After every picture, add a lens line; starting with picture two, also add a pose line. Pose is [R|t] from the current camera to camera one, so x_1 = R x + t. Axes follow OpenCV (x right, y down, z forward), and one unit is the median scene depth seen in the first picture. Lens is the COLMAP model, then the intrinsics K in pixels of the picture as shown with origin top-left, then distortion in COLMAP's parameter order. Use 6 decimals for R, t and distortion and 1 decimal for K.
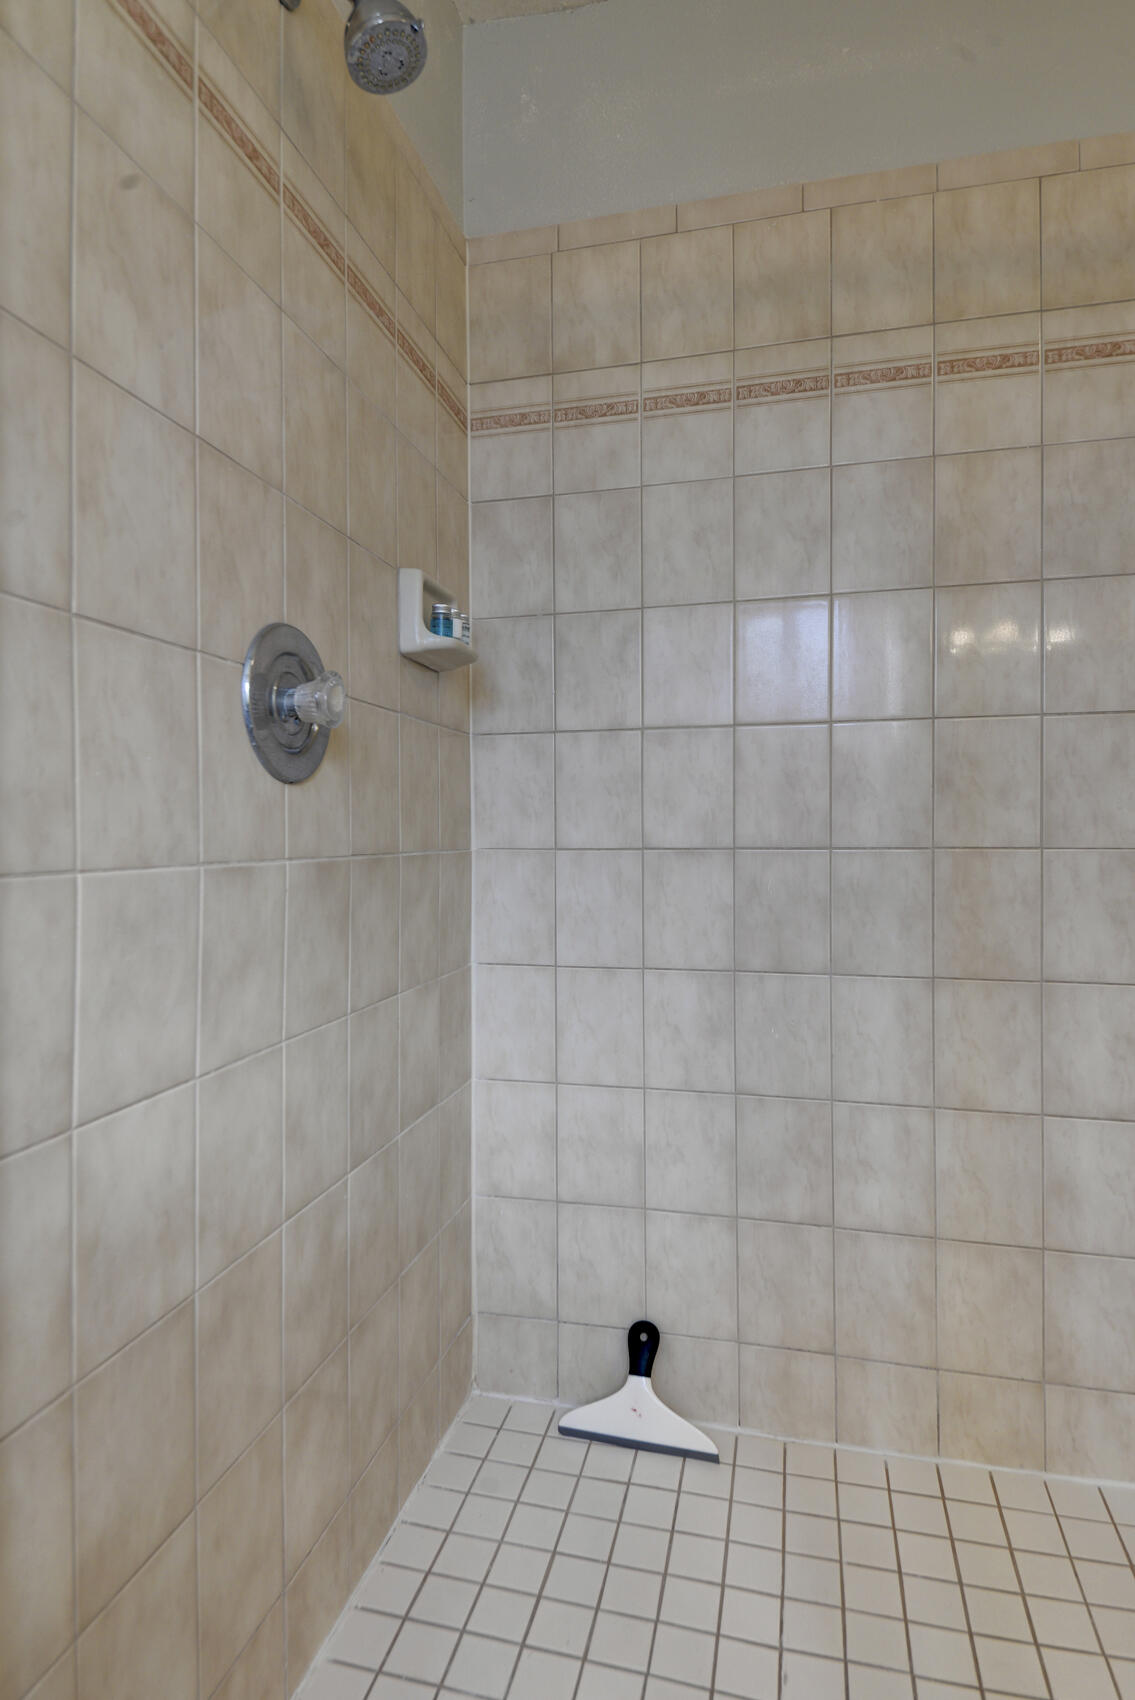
lens RADIAL K [[883.5, 0, 571.6], [0, 883.5, 839.1], [0, 0, 1]] dist [-0.001321, -0.000110]
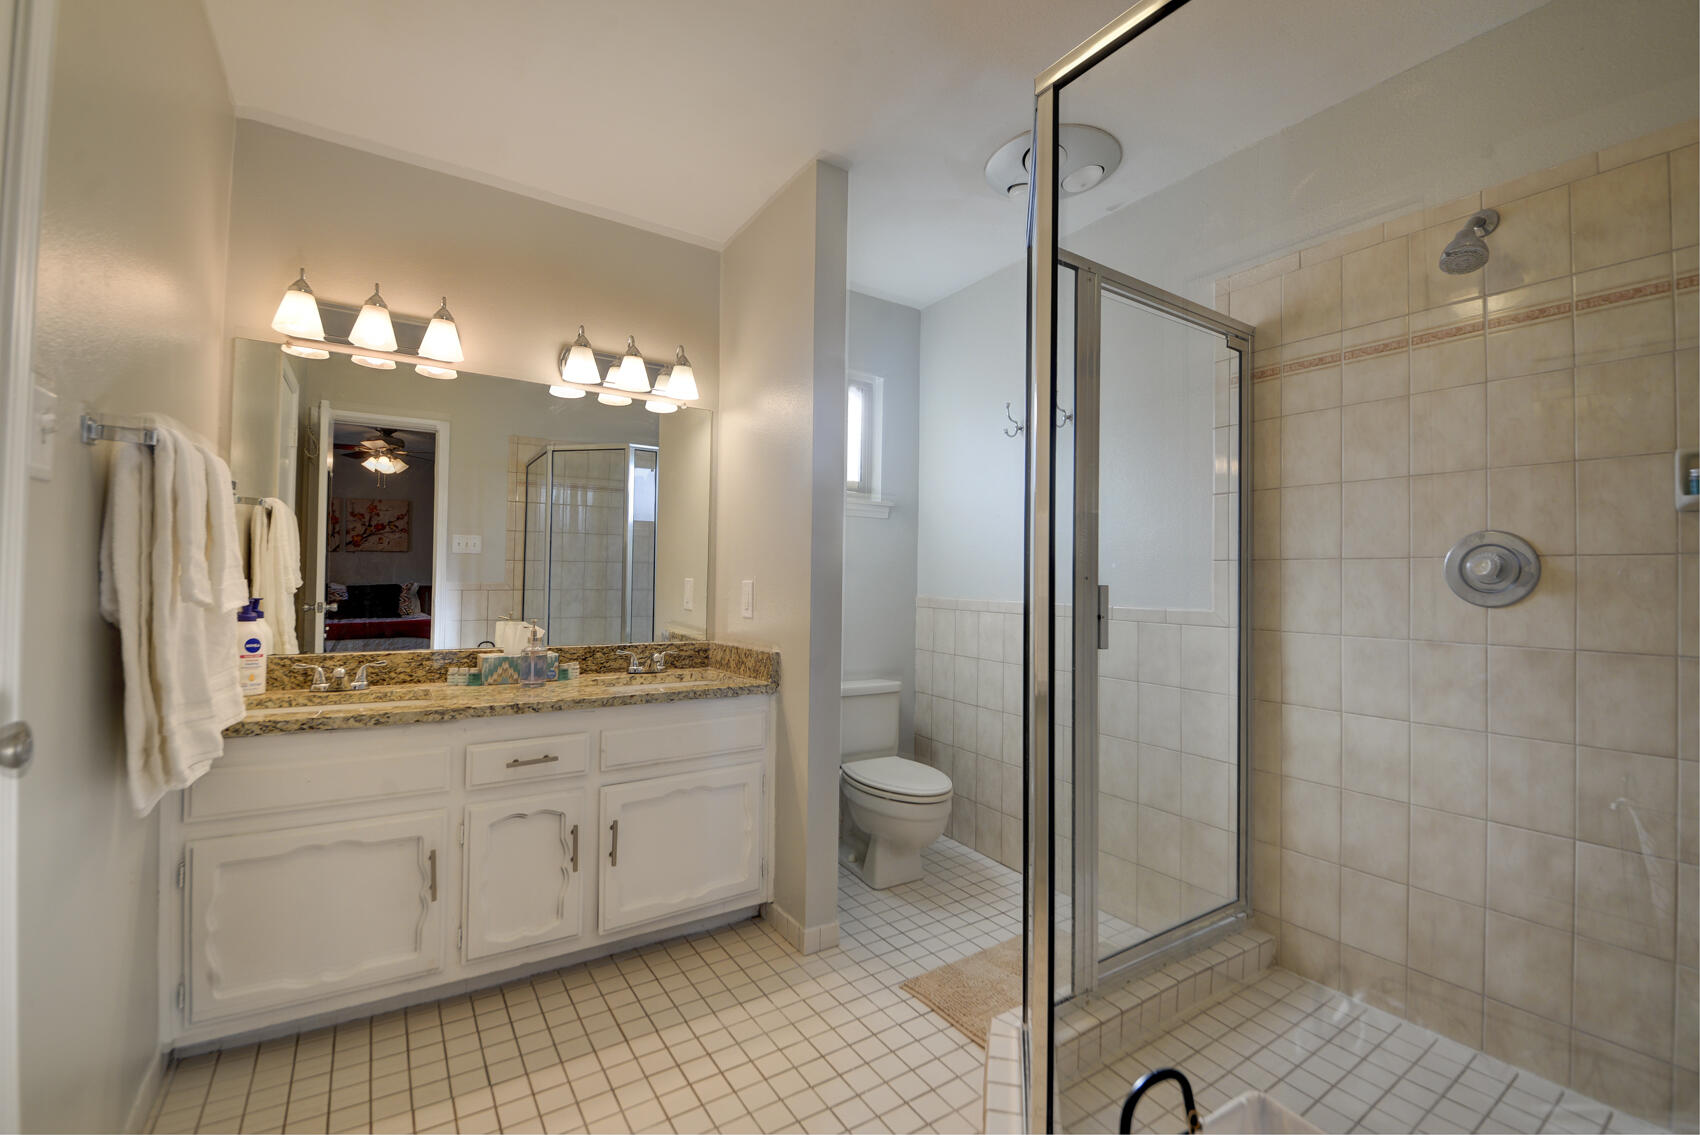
lens RADIAL K [[722.2, 0, 850.0], [0, 722.2, 573.7], [0, 0, 1]] dist [-0.000473, -0.000040]
pose [[-0.673966, -0.011932, -0.738666, 2.091698], [-0.017598, 0.999845, -0.000095, -0.125105], [0.738553, 0.012935, -0.674071, 1.121804]]
